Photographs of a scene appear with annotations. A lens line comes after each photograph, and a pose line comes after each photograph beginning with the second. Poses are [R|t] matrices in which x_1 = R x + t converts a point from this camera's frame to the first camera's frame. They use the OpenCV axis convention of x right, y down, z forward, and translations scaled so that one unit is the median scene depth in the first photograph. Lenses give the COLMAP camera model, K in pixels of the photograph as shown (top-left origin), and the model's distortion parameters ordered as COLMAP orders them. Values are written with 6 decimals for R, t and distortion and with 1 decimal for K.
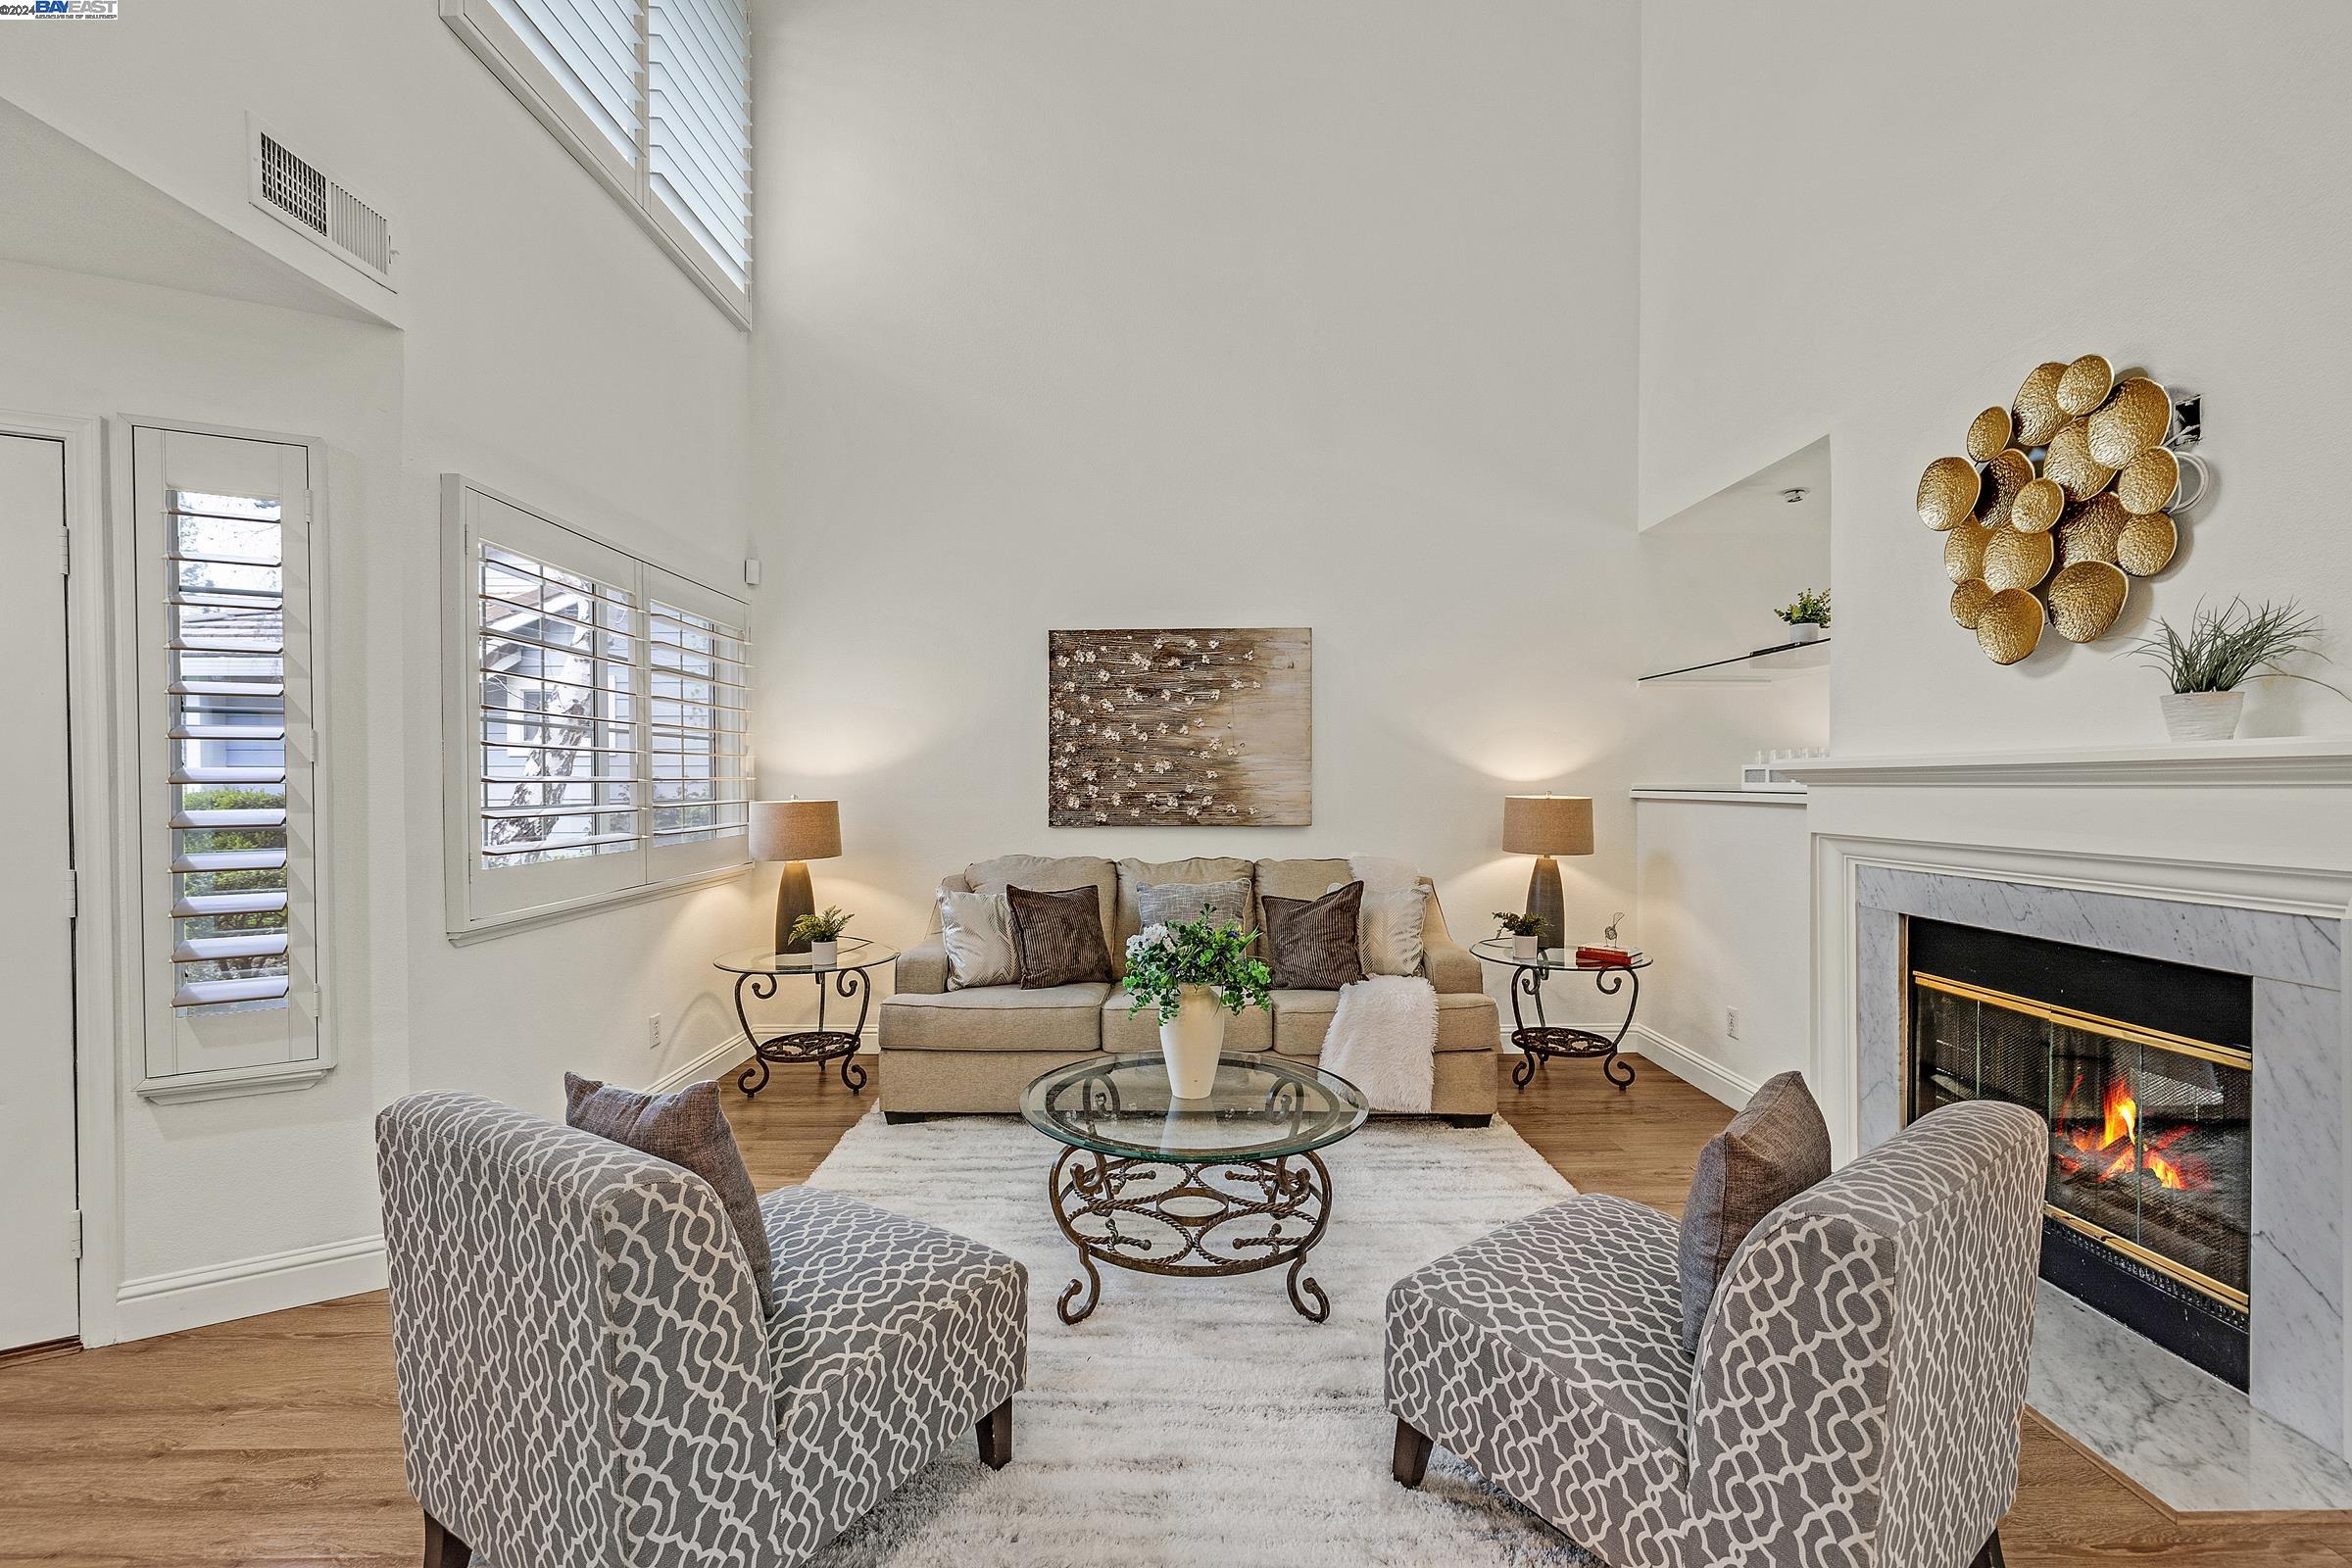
lens RADIAL K [[981.1, 0, 1170.6], [0, 981.1, 789.1], [0, 0, 1]] dist [0.000230, -0.000242]
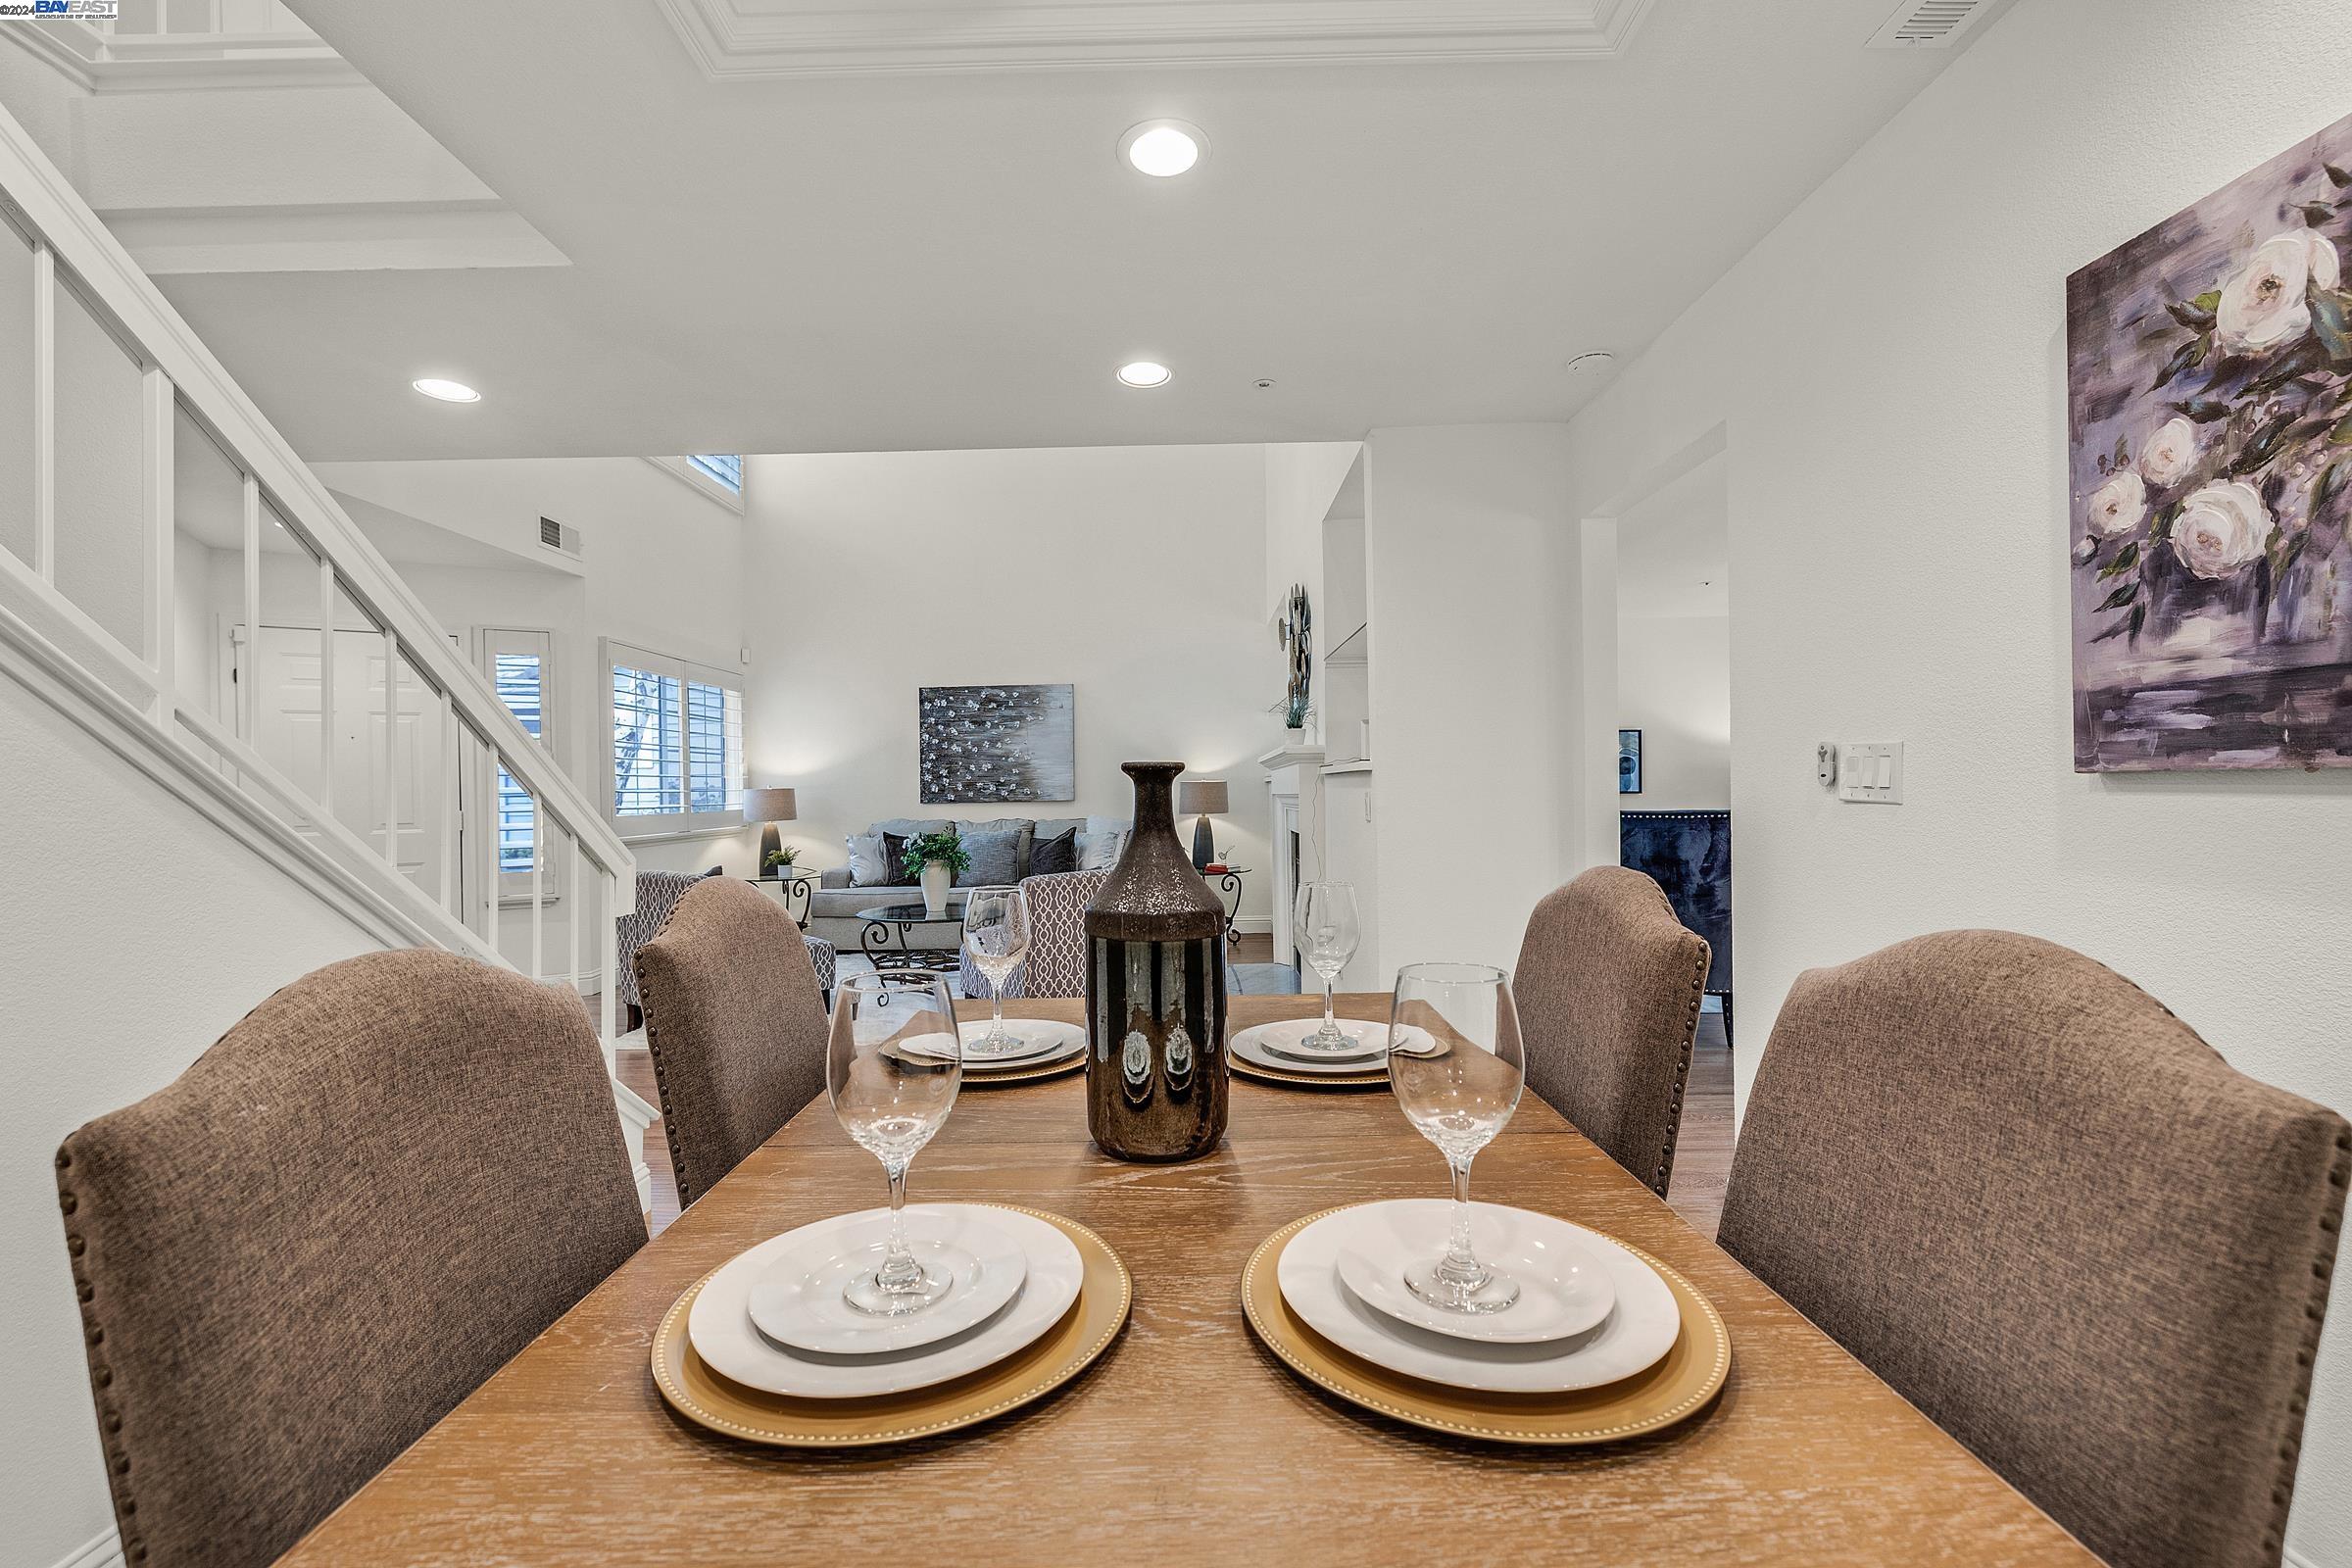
lens RADIAL K [[981.1, 0, 1170.6], [0, 981.1, 789.1], [0, 0, 1]] dist [0.000230, -0.000242]
pose [[0.999809, -0.013349, -0.014259, 0.335059], [0.013203, 0.999860, -0.010274, 0.037328], [0.014394, 0.010084, 0.999846, -0.694850]]
